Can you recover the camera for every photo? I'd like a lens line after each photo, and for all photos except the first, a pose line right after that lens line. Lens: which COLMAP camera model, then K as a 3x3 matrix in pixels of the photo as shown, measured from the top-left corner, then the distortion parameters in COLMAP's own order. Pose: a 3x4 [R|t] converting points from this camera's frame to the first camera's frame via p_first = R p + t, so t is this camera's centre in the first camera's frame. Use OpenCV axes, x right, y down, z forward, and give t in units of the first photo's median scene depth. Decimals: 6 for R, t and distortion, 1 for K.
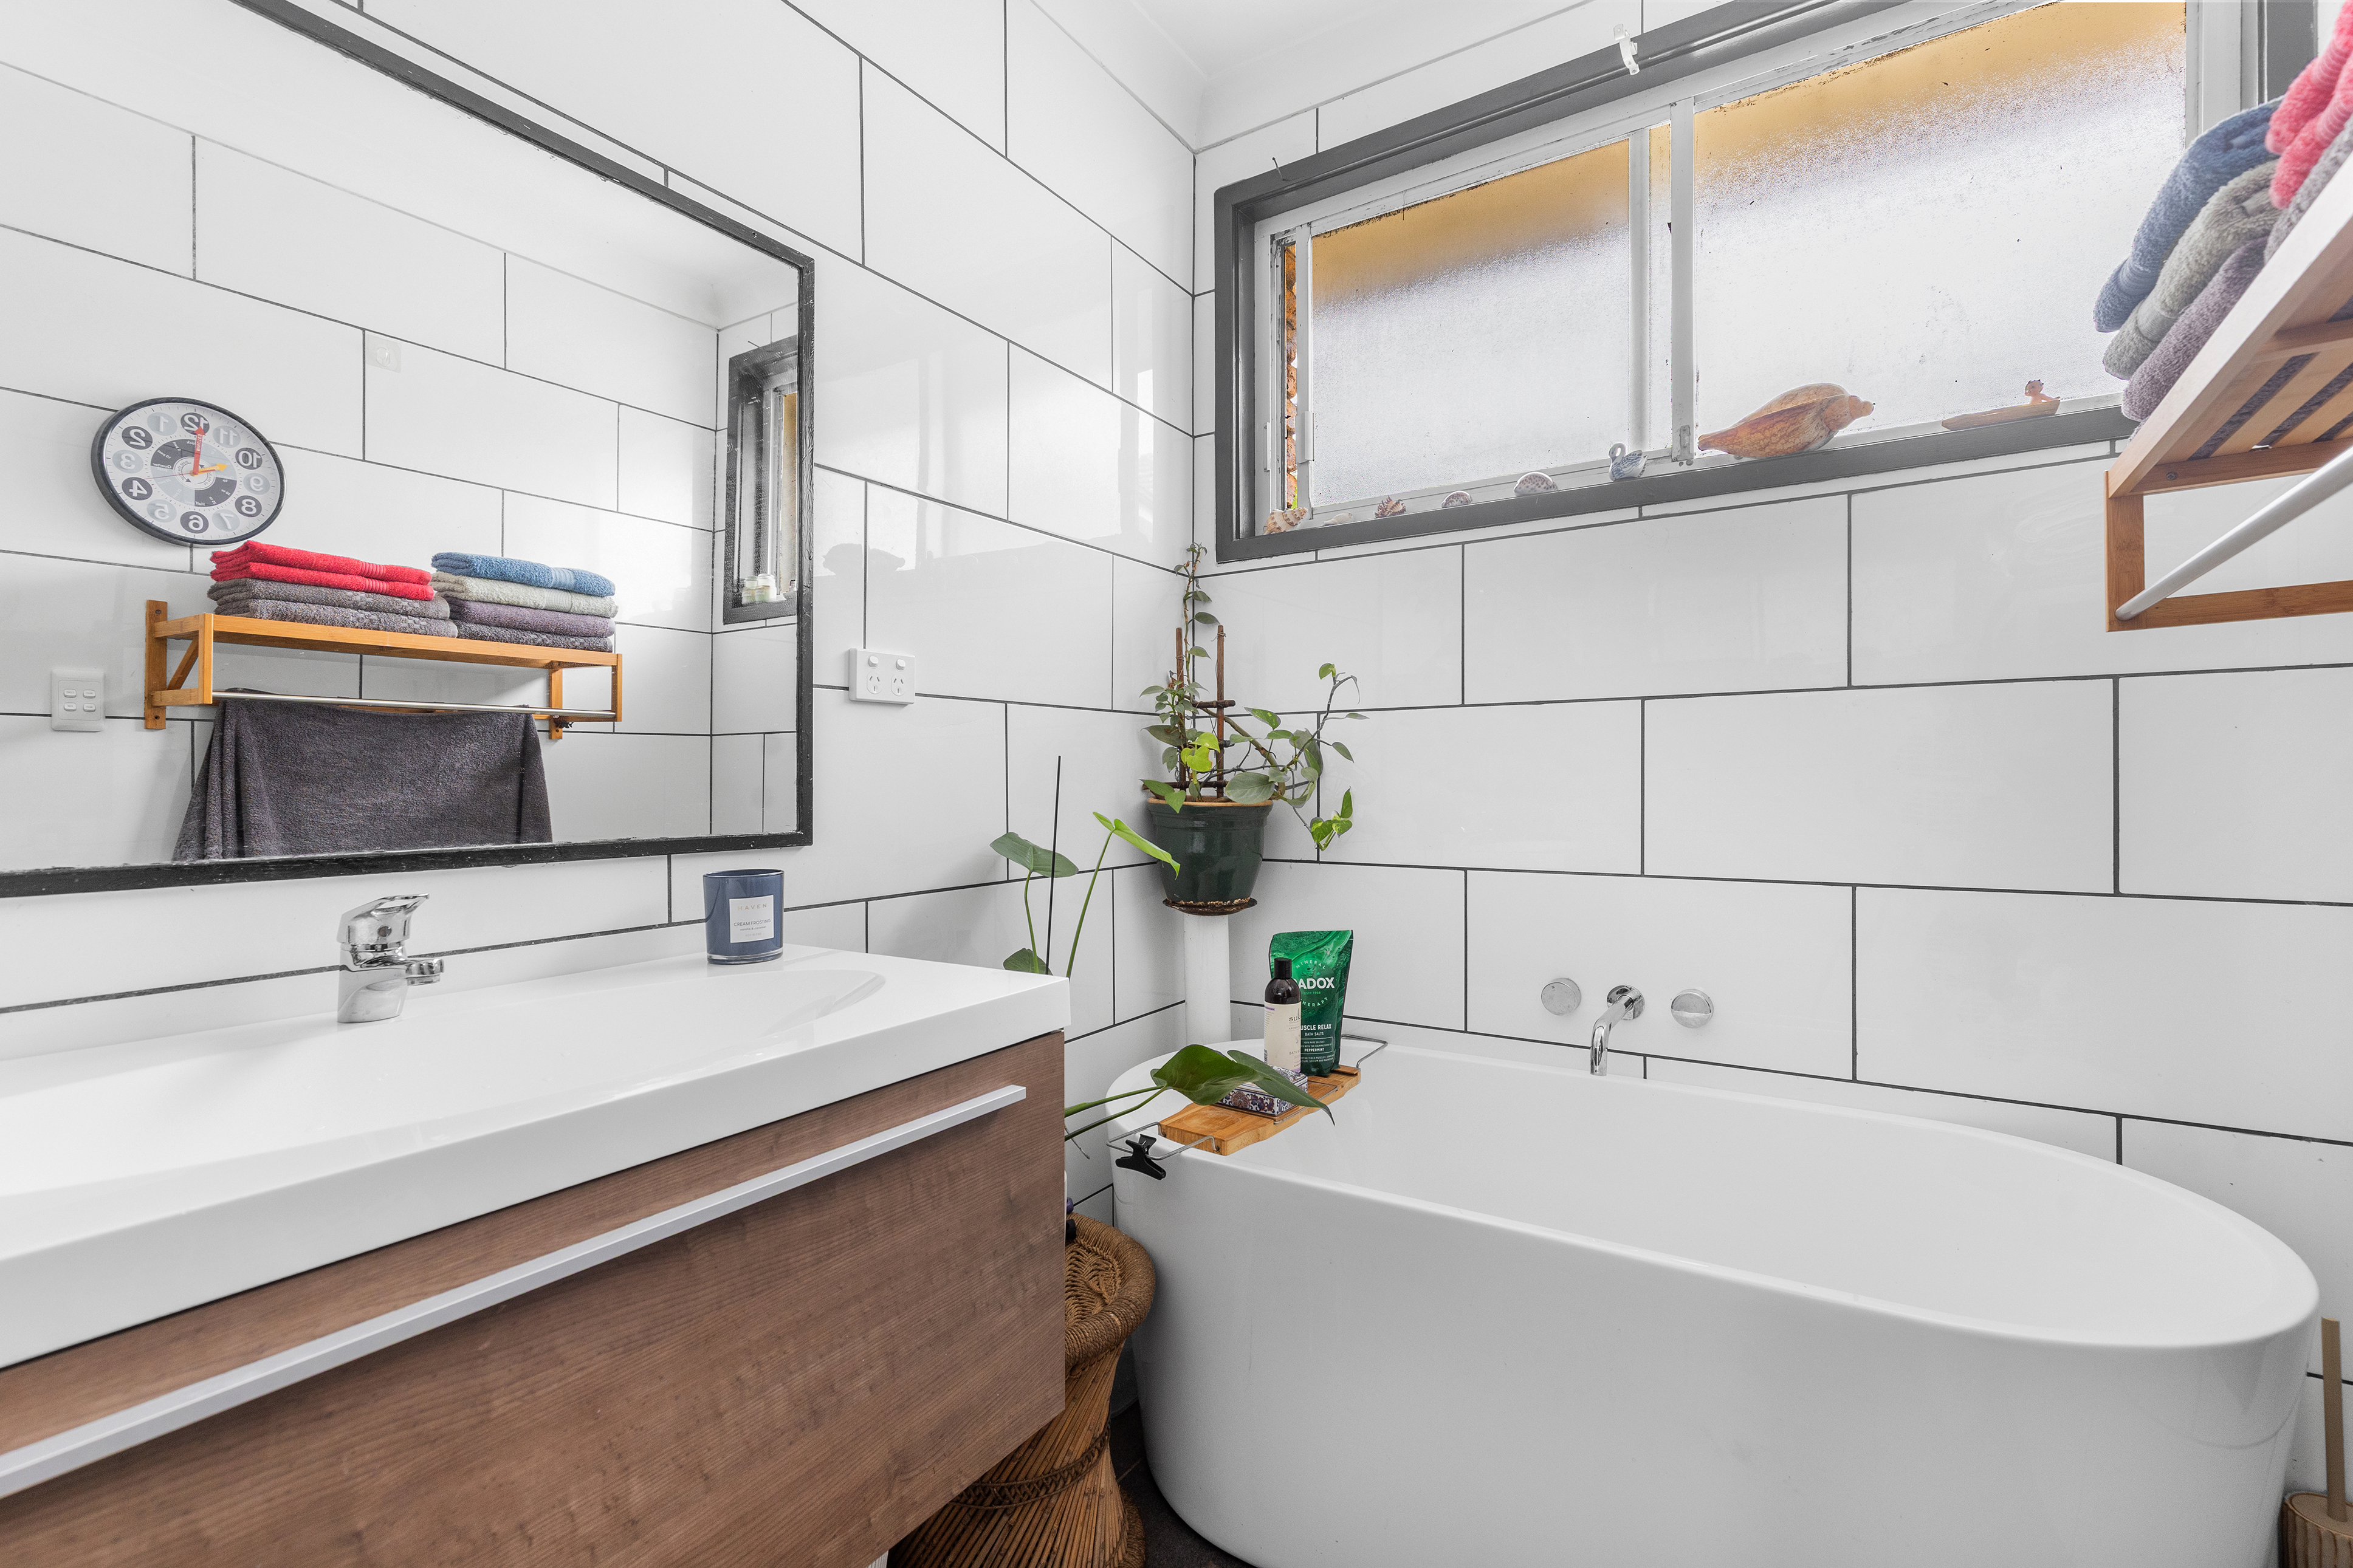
lens RADIAL K [[1059.5, 0, 1167.6], [0, 1059.5, 780.3], [0, 0, 1]] dist [0.002513, -0.000795]
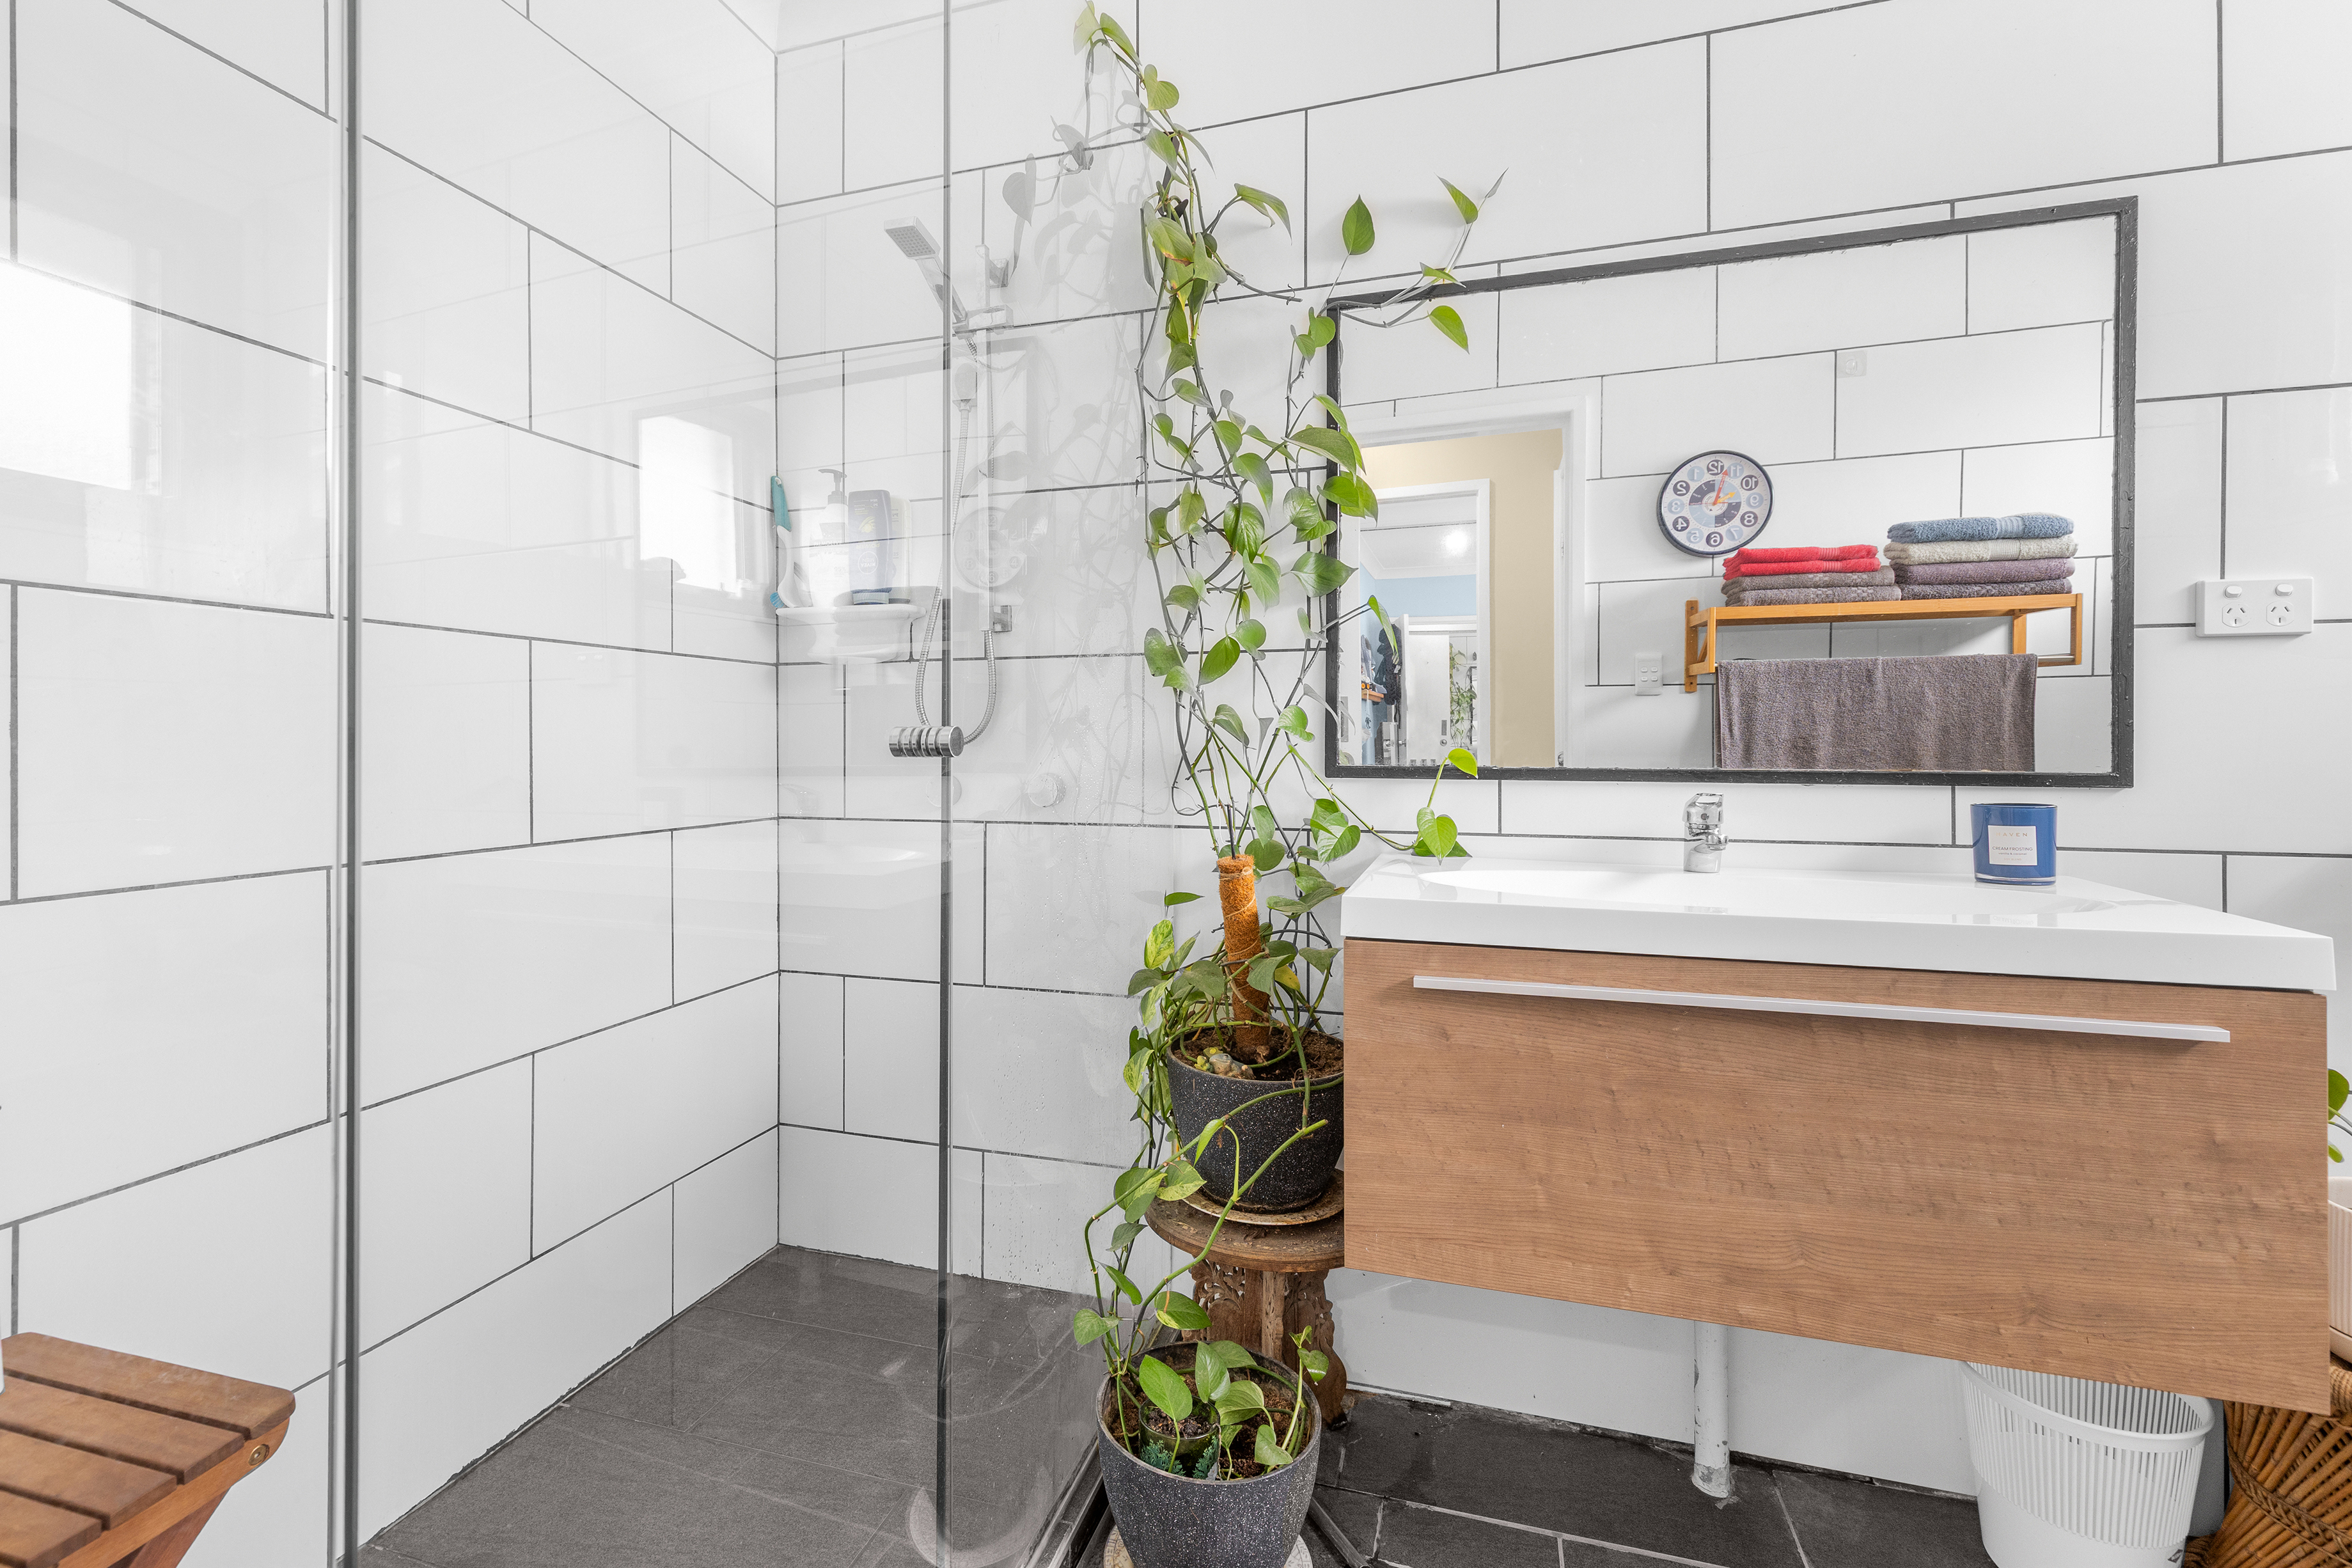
lens RADIAL K [[1059.2, 0, 1167.1], [0, 1059.2, 780.3], [0, 0, 1]] dist [0.002513, -0.000795]
pose [[0.296319, 0.043964, -0.954077, 0.320954], [0.002130, 0.998907, 0.046692, 0.005772], [0.955087, -0.015868, 0.295901, -0.146863]]
